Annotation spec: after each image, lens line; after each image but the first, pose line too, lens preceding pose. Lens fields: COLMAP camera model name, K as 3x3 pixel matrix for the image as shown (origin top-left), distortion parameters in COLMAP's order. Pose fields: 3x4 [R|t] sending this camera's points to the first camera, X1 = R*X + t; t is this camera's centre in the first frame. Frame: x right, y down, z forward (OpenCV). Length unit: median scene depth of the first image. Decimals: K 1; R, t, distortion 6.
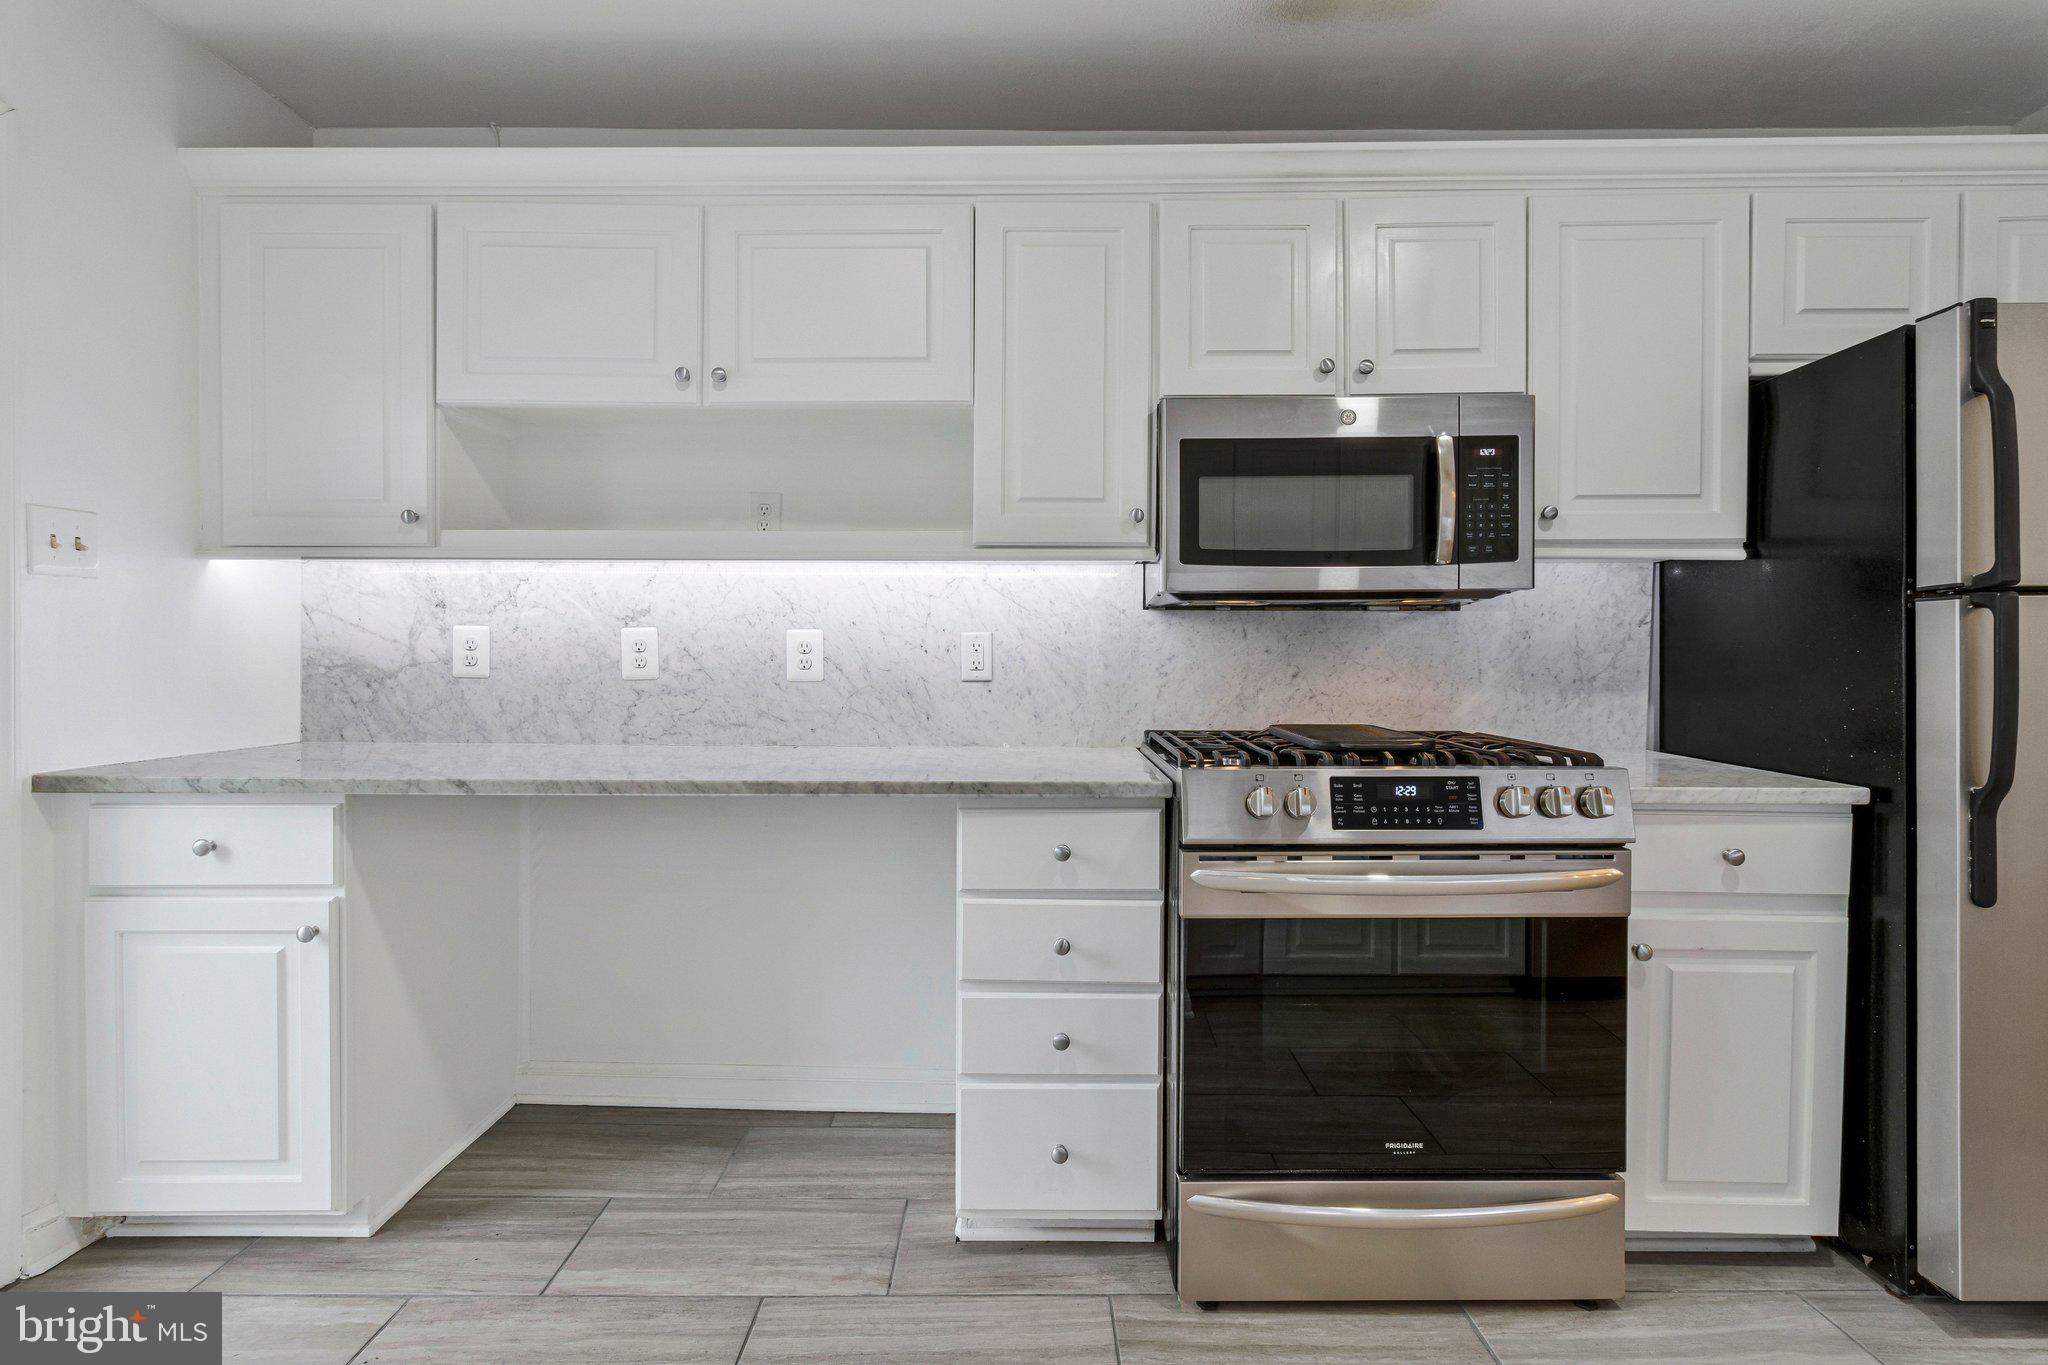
lens RADIAL K [[944.5, 0, 1016.3], [0, 944.5, 659.2], [0, 0, 1]] dist [0.003489, 0.000392]
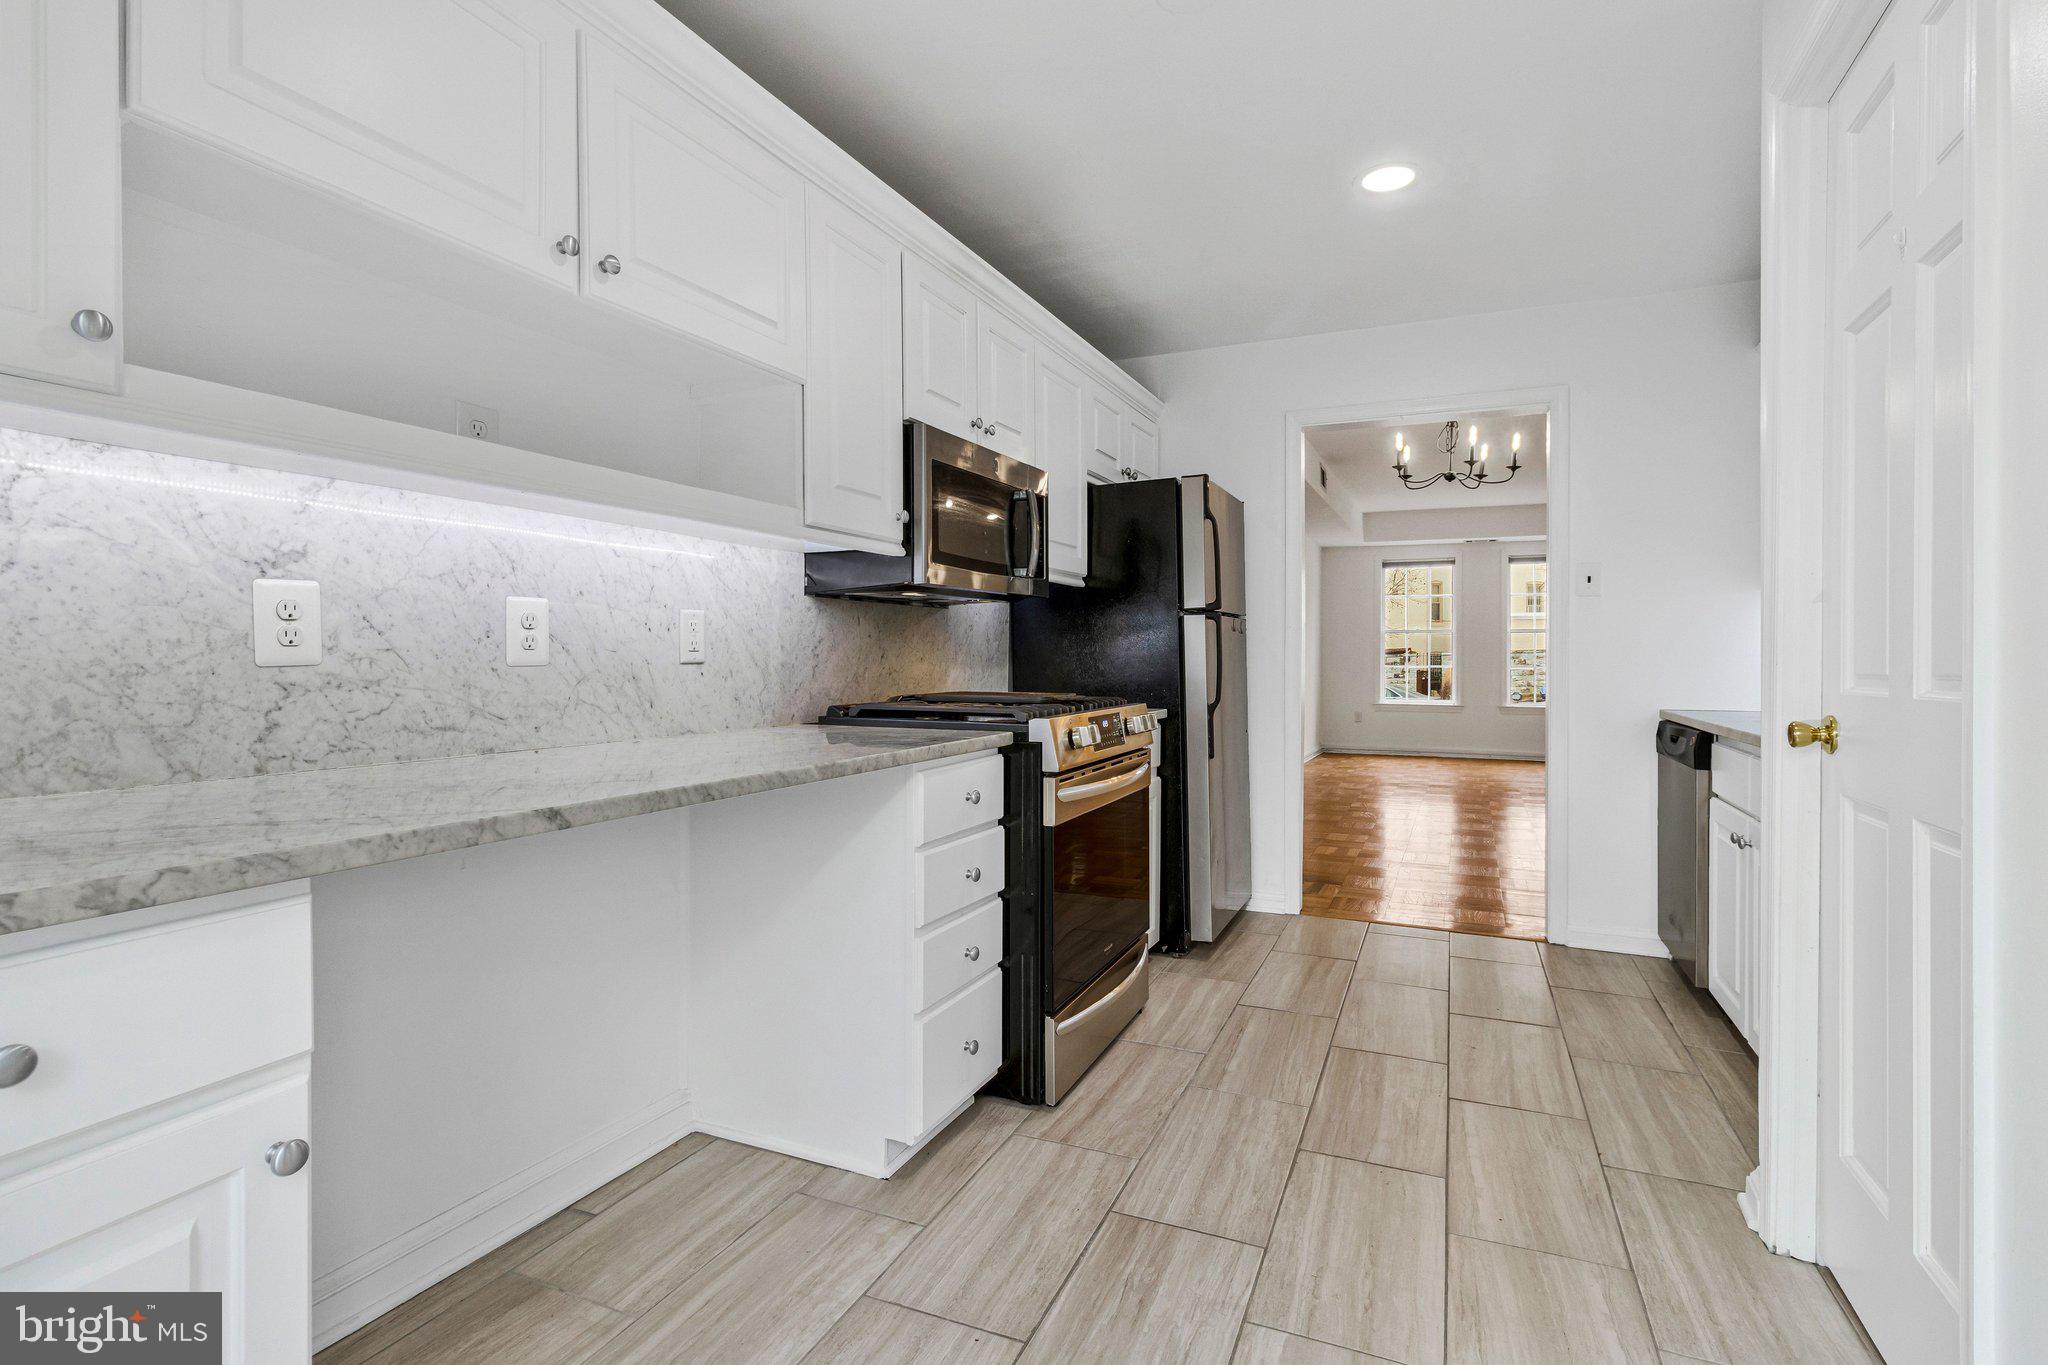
lens RADIAL K [[995.5, 0, 1002.5], [0, 995.5, 664.5], [0, 0, 1]] dist [0.001282, 0.000251]
pose [[0.413330, -0.009142, 0.910536, -0.868827], [0.005252, 0.999957, 0.007656, 0.020061], [-0.910566, 0.001618, 0.413360, 0.348818]]
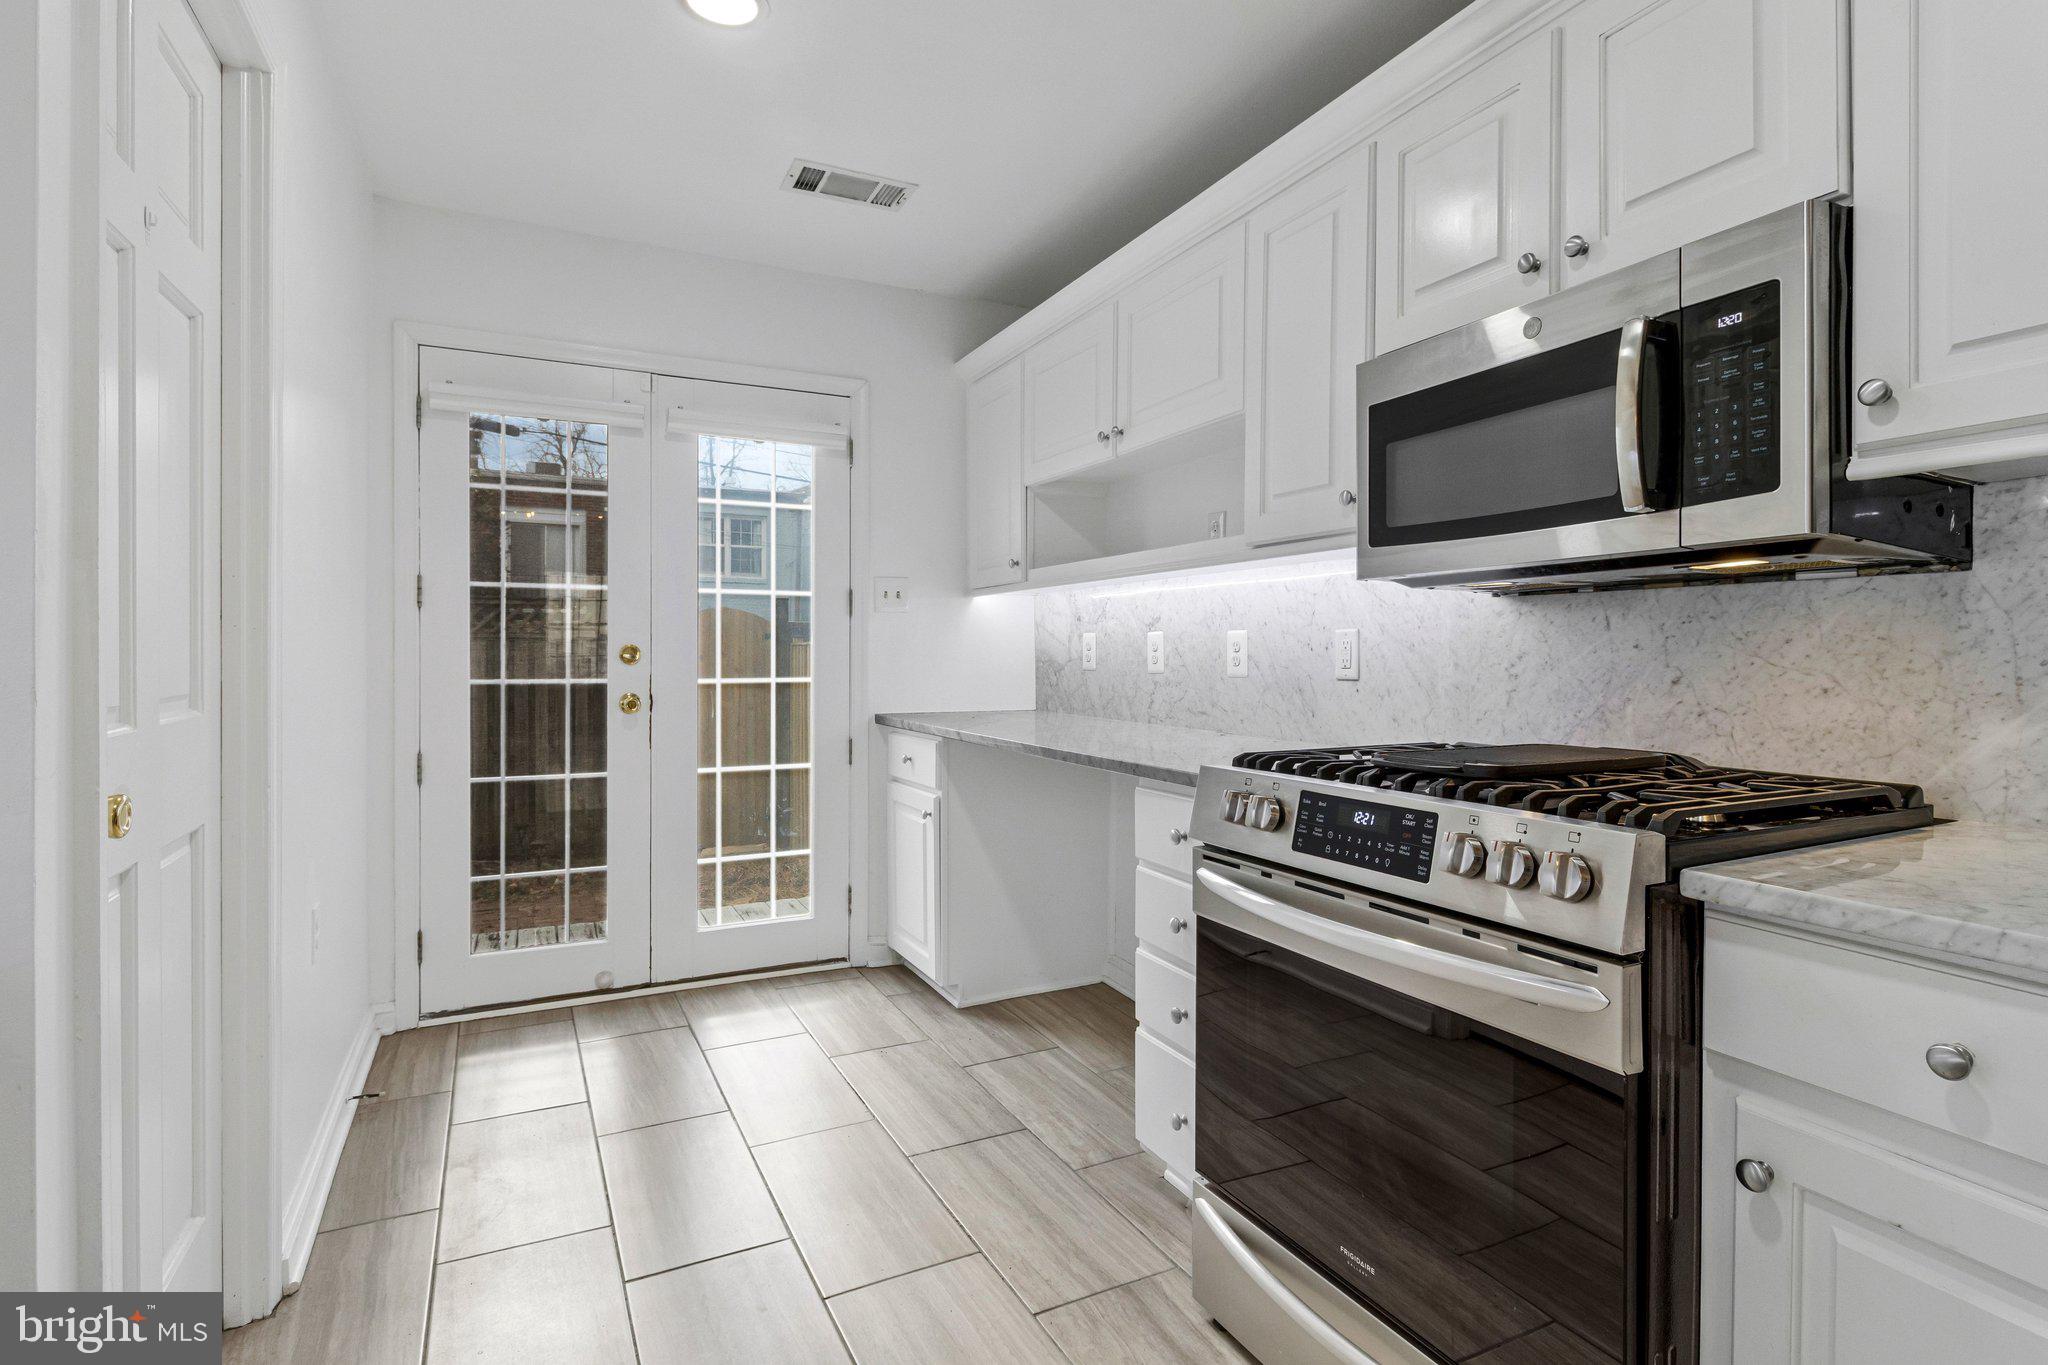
lens RADIAL K [[986.4, 0, 1053.5], [0, 986.4, 654.9], [0, 0, 1]] dist [-0.001795, -0.000059]
pose [[0.481381, -0.000402, -0.876511, 0.755658], [-0.007594, 0.999960, -0.004629, 0.004905], [0.876479, 0.008885, 0.481359, 0.271703]]
